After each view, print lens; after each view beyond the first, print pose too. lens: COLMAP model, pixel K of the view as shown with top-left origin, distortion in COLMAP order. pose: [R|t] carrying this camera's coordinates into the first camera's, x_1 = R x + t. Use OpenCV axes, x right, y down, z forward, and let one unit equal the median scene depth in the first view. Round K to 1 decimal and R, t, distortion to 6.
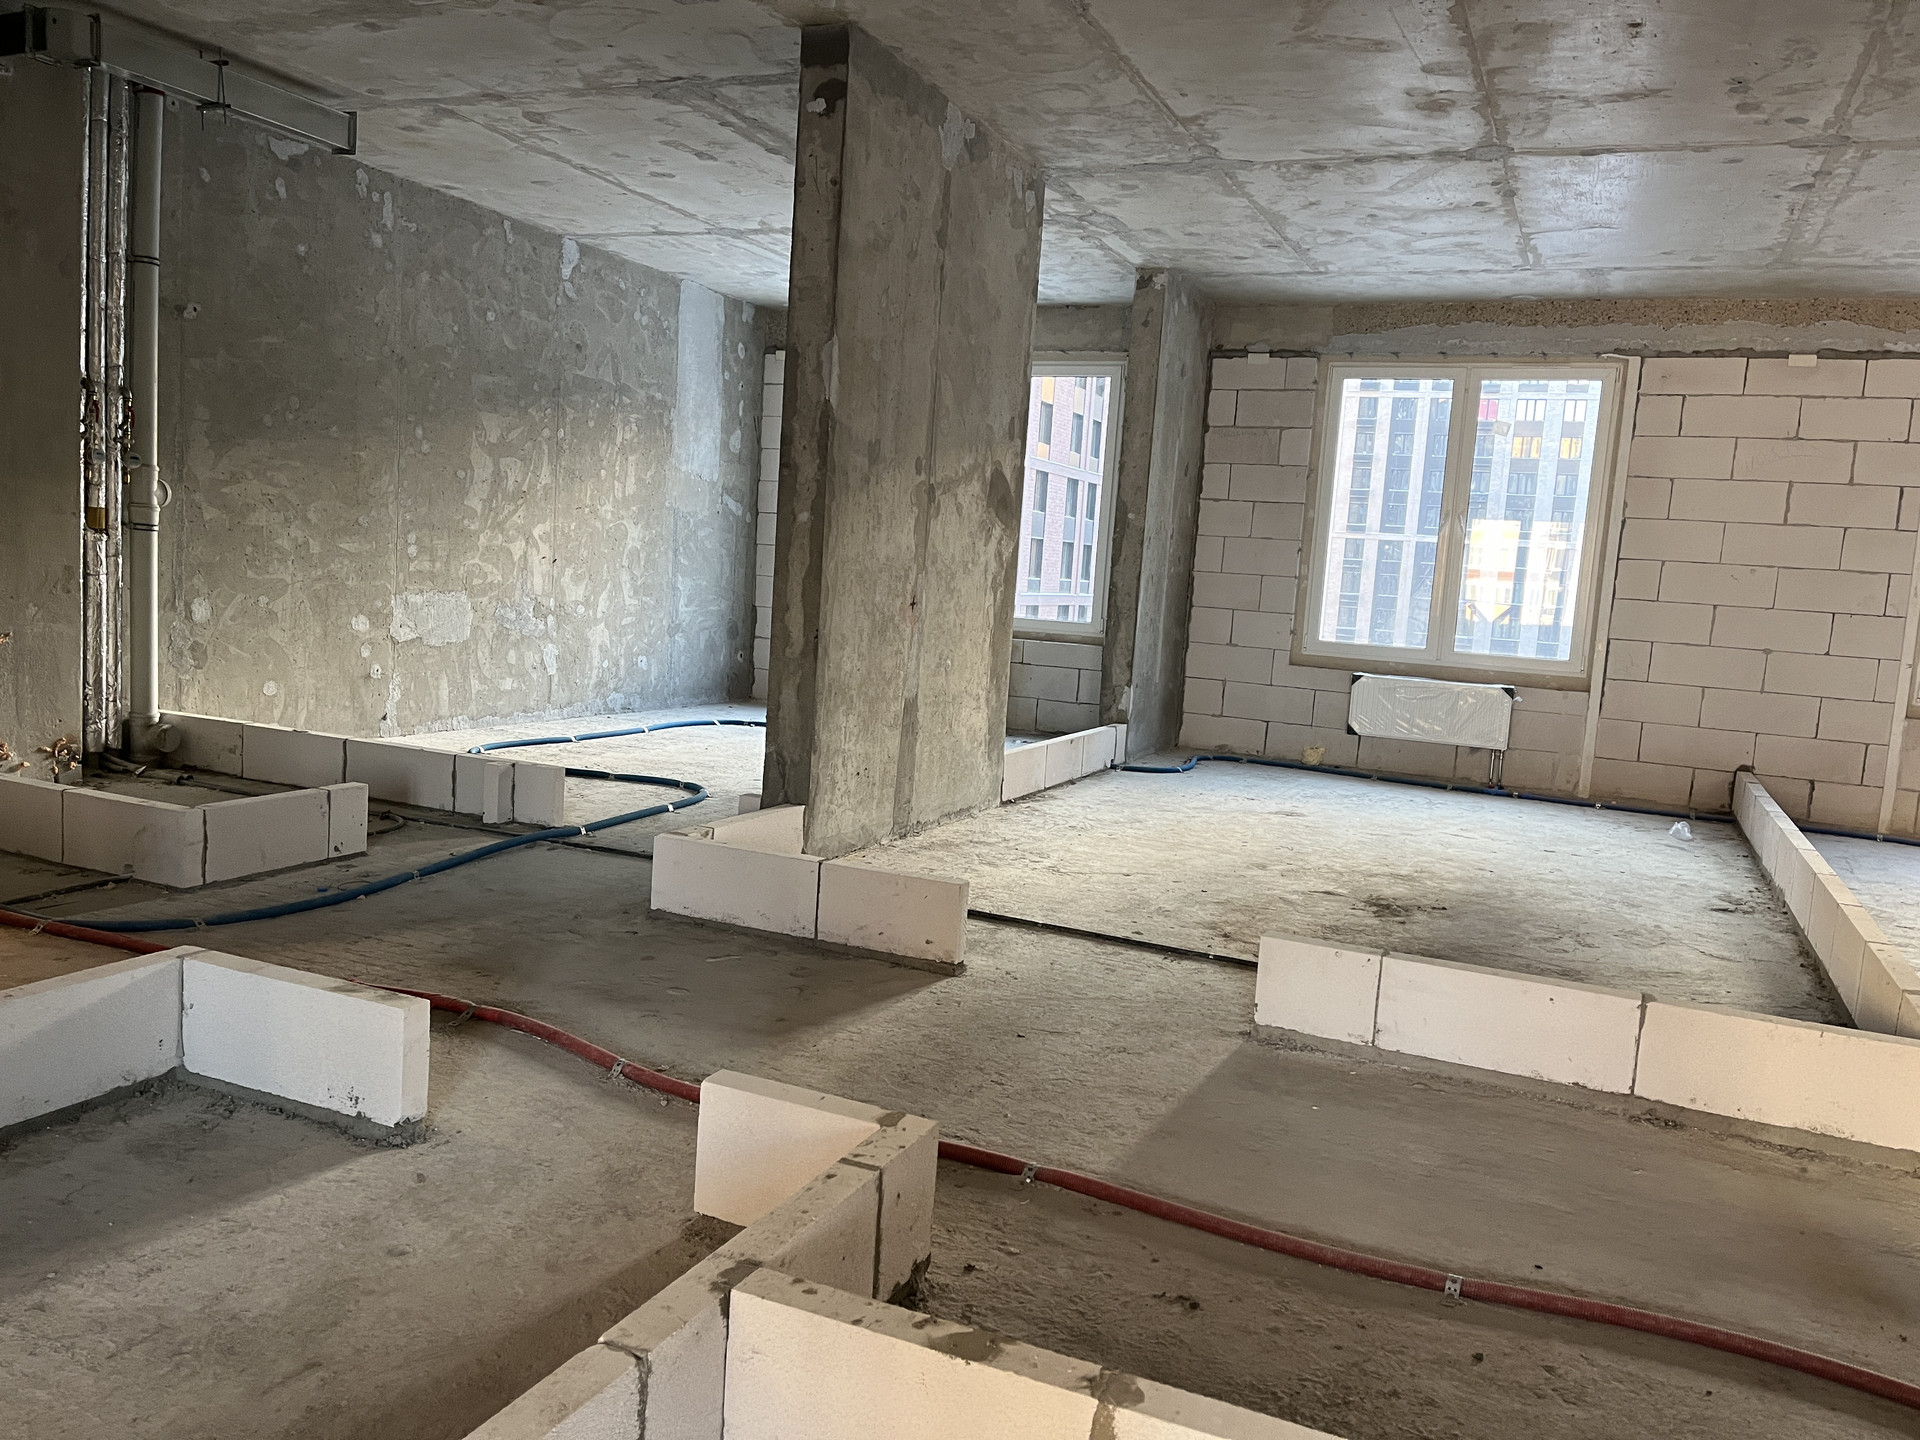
lens RADIAL K [[1463.0, 0, 965.6], [0, 1463.0, 727.8], [0, 0, 1]] dist [0.051874, -0.027531]
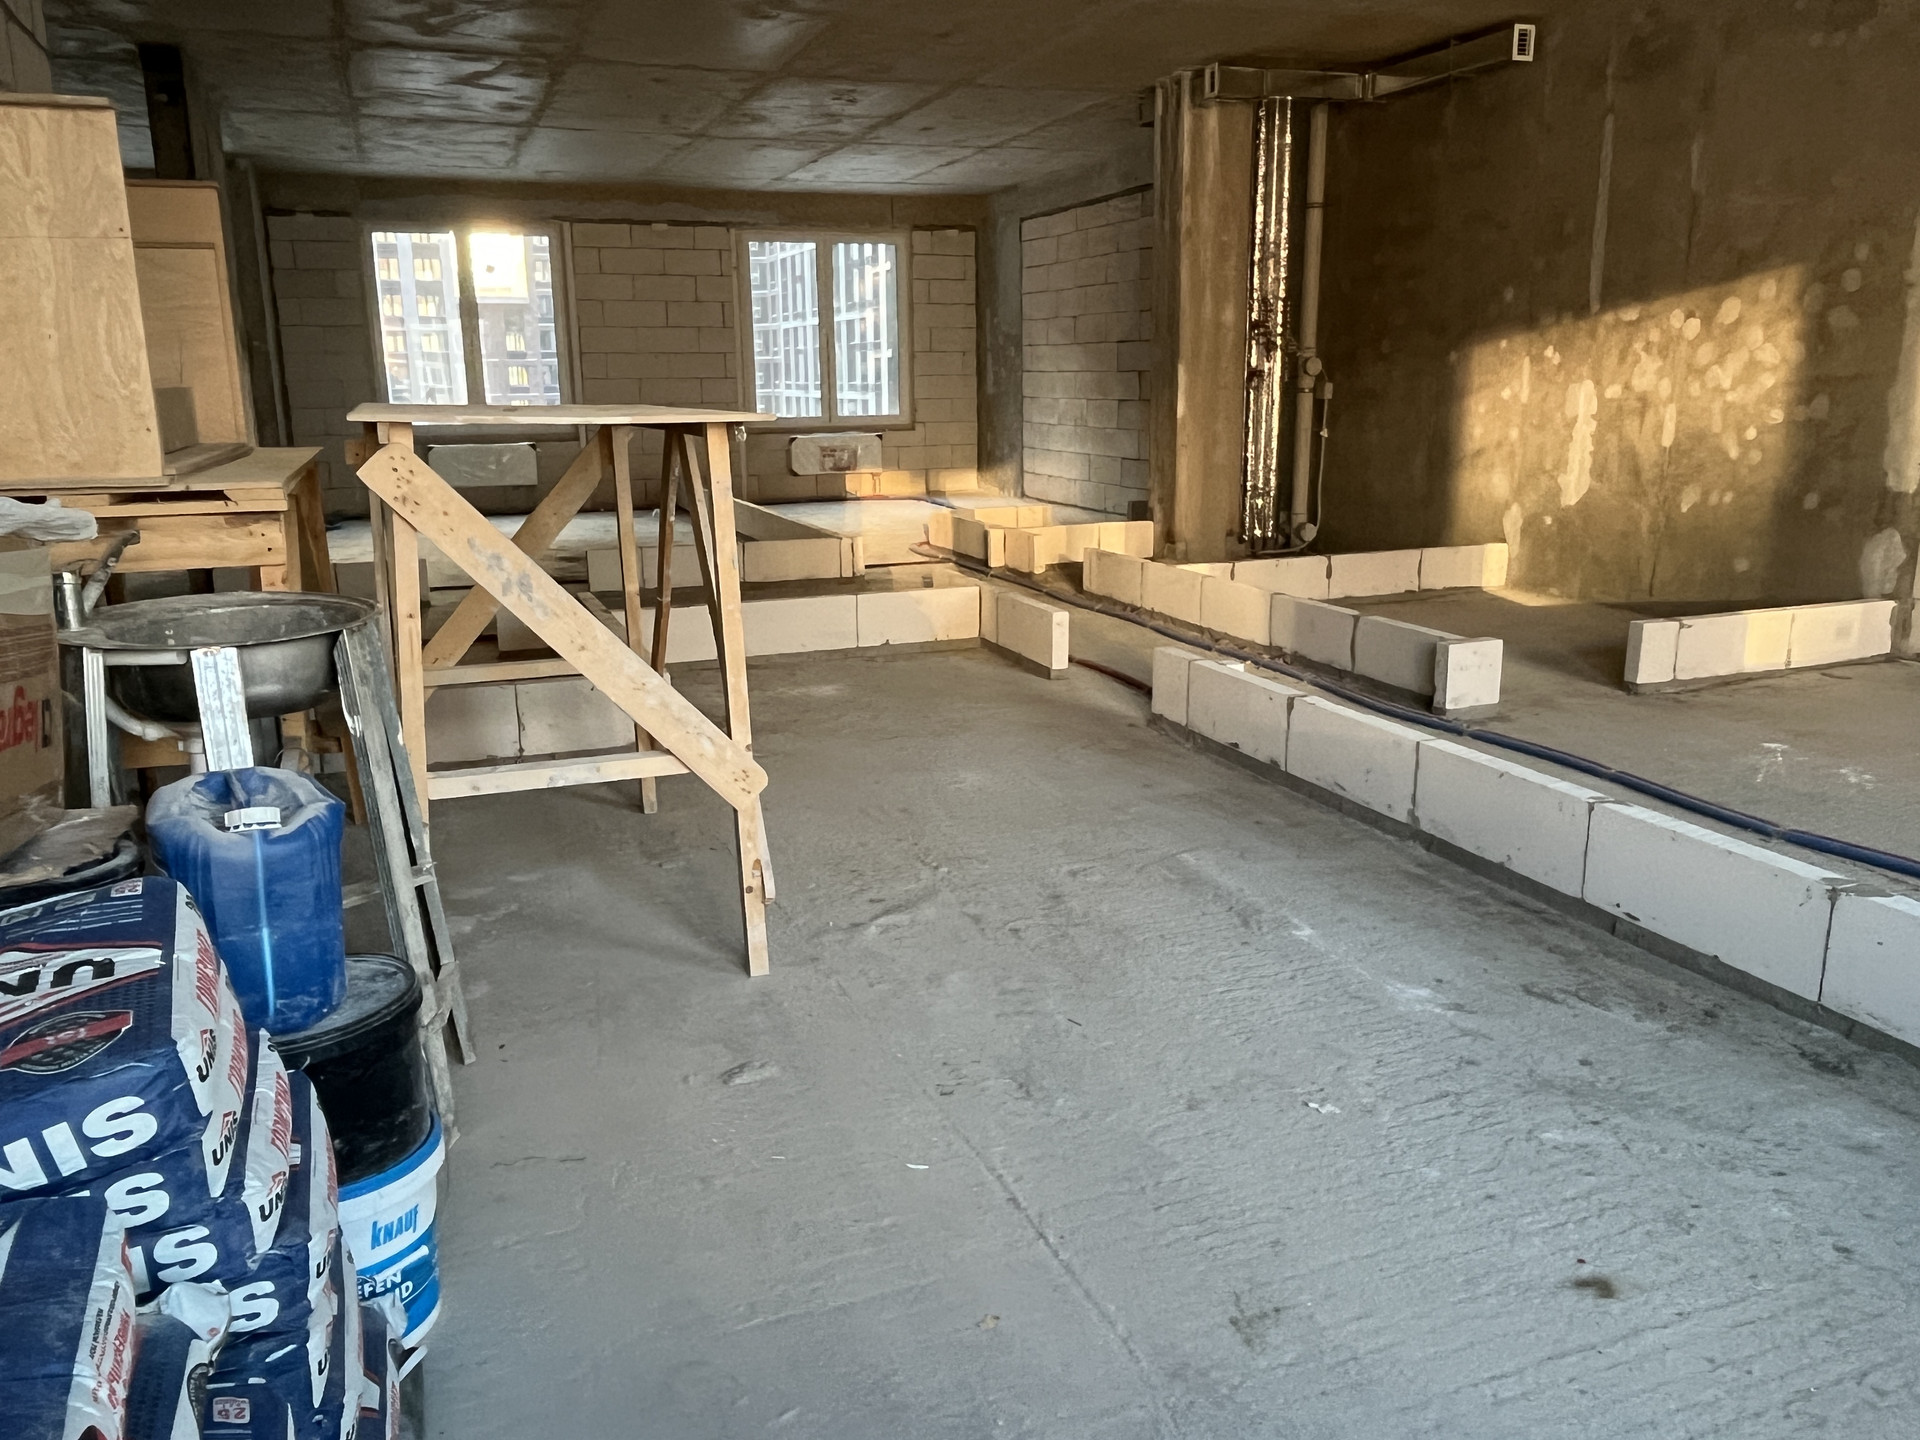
lens RADIAL K [[1414.4, 0, 960.5], [0, 1414.4, 713.6], [0, 0, 1]] dist [-0.000978, -0.002927]
pose [[0.706010, -0.235780, 0.667801, -0.386062], [0.136536, 0.970578, 0.198333, 0.016004], [-0.694915, -0.048846, 0.717431, -0.402071]]
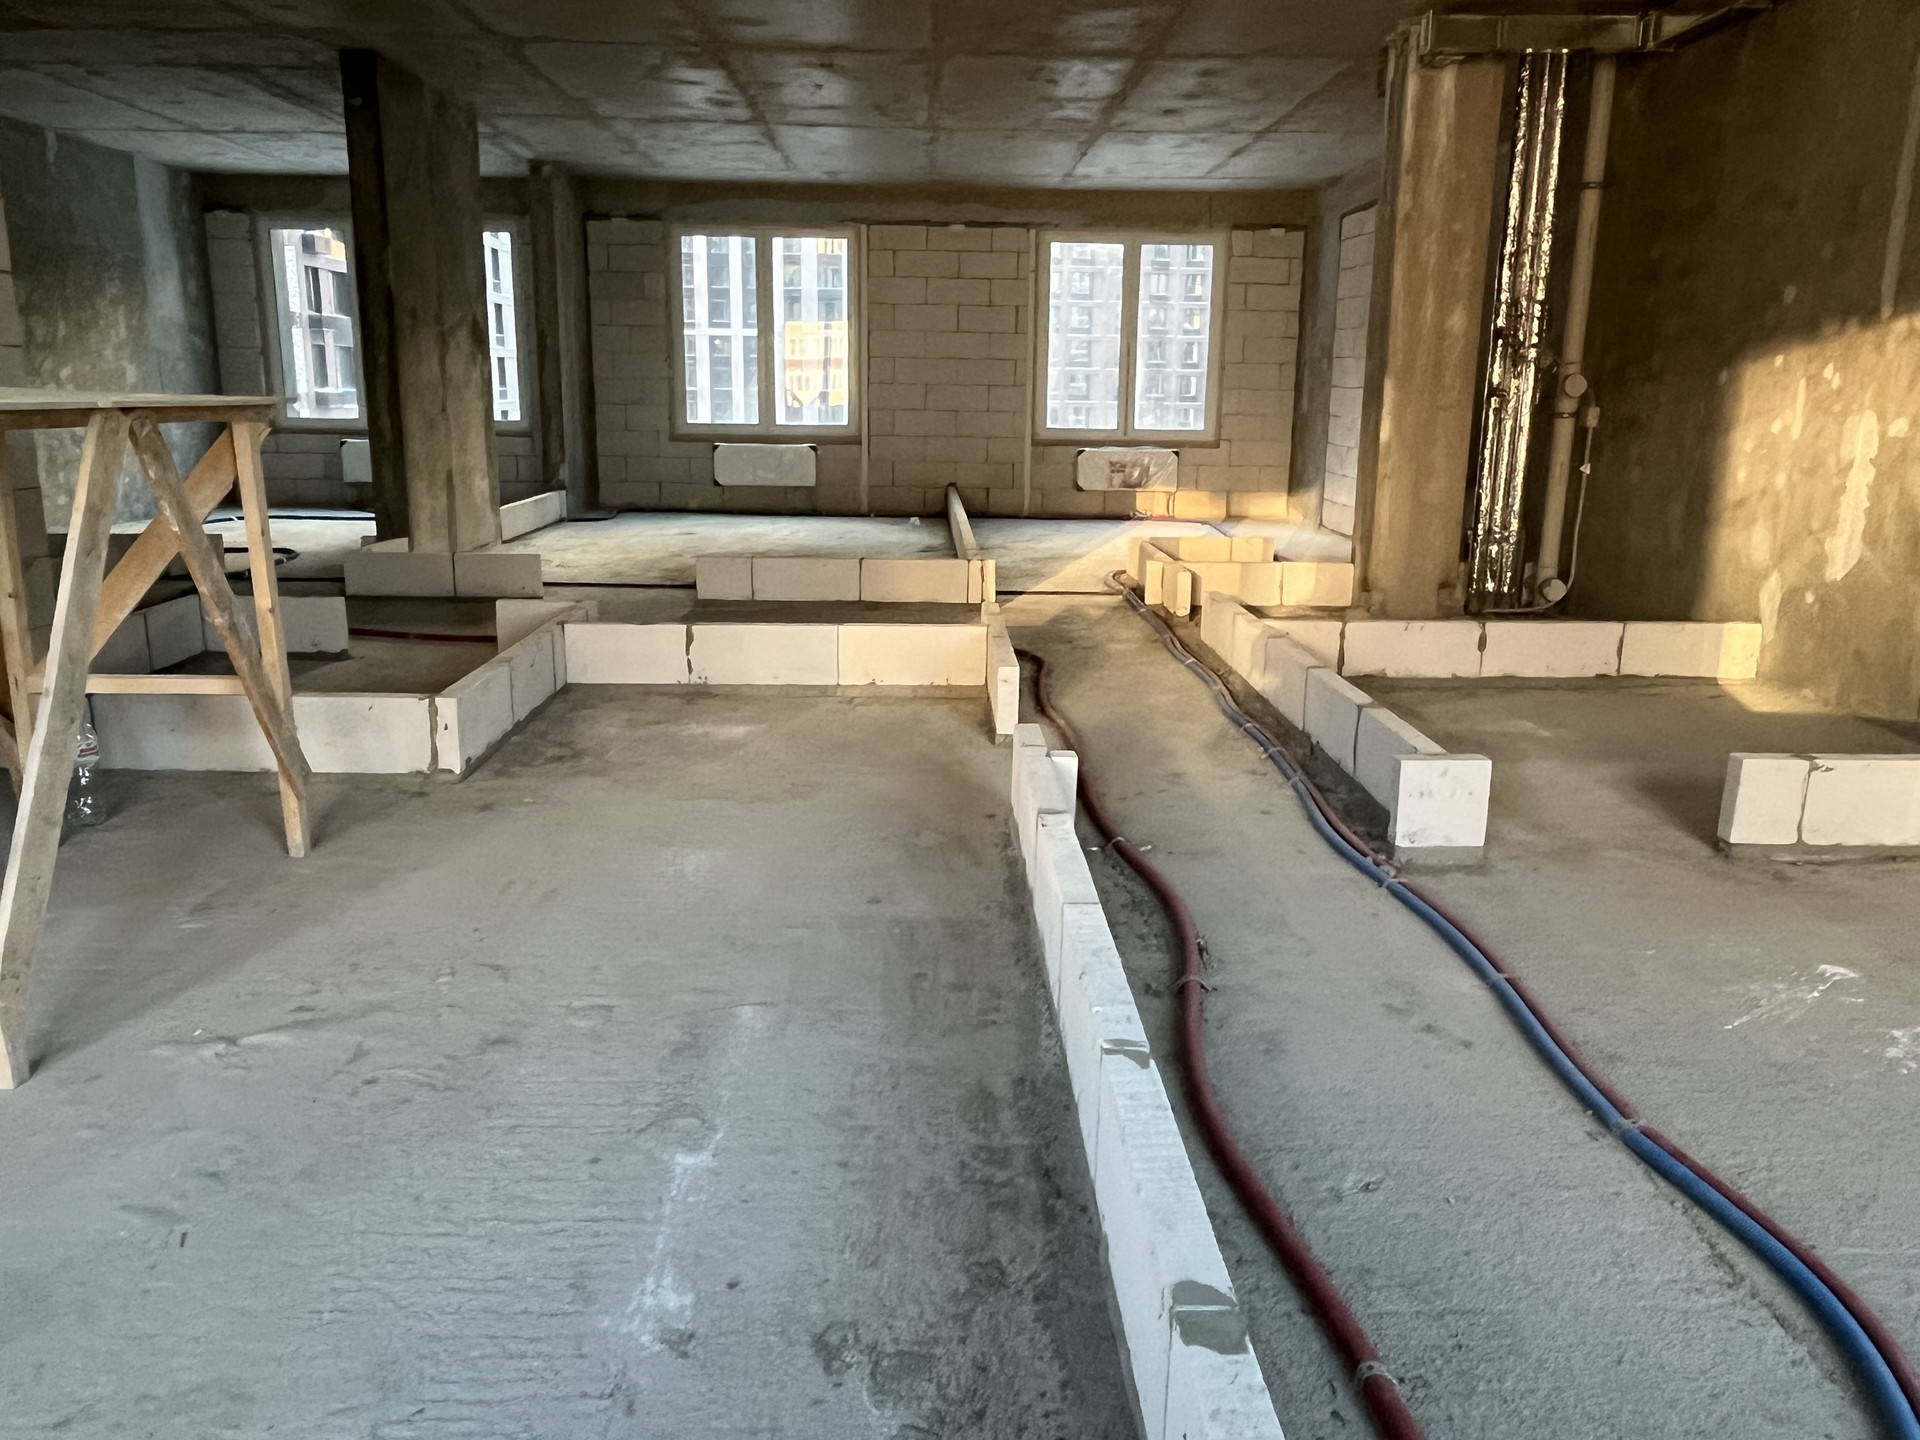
lens RADIAL K [[1414.4, 0, 960.2], [0, 1414.4, 727.5], [0, 0, 1]] dist [-0.000978, -0.002927]
pose [[0.902906, -0.151912, 0.402100, -0.137888], [0.093435, 0.982462, 0.161365, 0.040488], [-0.419561, -0.108127, 0.901264, -0.451000]]
